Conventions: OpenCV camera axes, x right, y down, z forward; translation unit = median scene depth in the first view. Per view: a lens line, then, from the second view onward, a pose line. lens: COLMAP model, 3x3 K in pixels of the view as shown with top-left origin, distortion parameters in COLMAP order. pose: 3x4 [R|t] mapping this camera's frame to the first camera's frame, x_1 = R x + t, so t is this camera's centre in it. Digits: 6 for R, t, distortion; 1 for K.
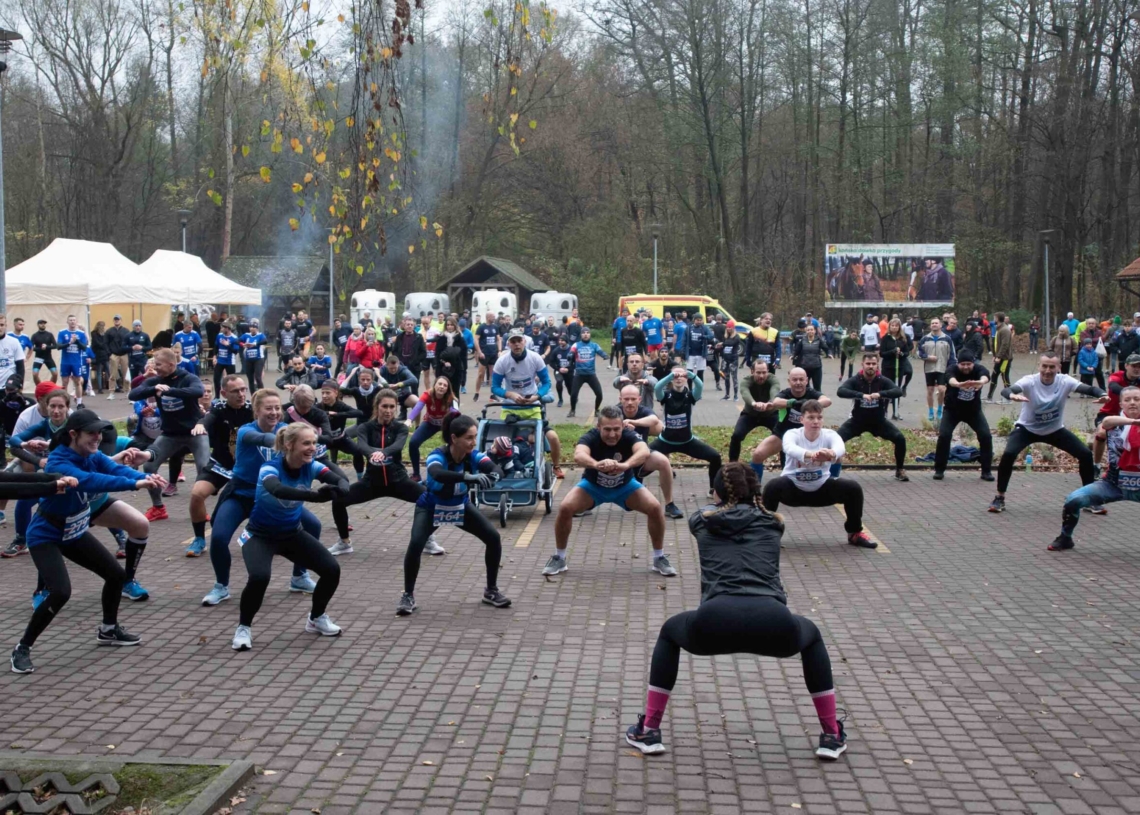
lens RADIAL K [[1229.9, 0, 567.8], [0, 1229.9, 406.6], [0, 0, 1]] dist [0.004042, 0.000000]
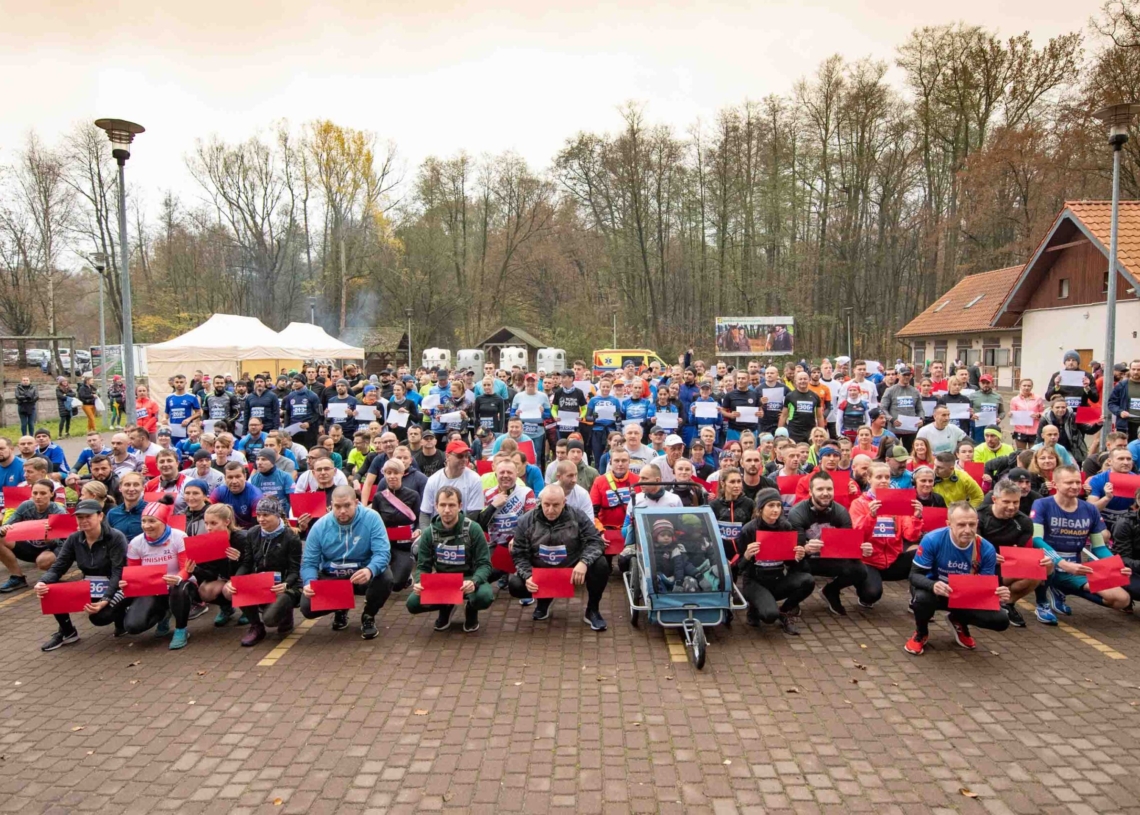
lens RADIAL K [[691.5, 0, 573.9], [0, 691.5, 411.3], [0, 0, 1]] dist [-0.020362, 0.001442]
pose [[0.998748, -0.015132, 0.047672, -0.022720], [0.015264, 0.999881, -0.002403, -0.008292], [-0.047630, 0.003128, 0.998860, 0.097511]]
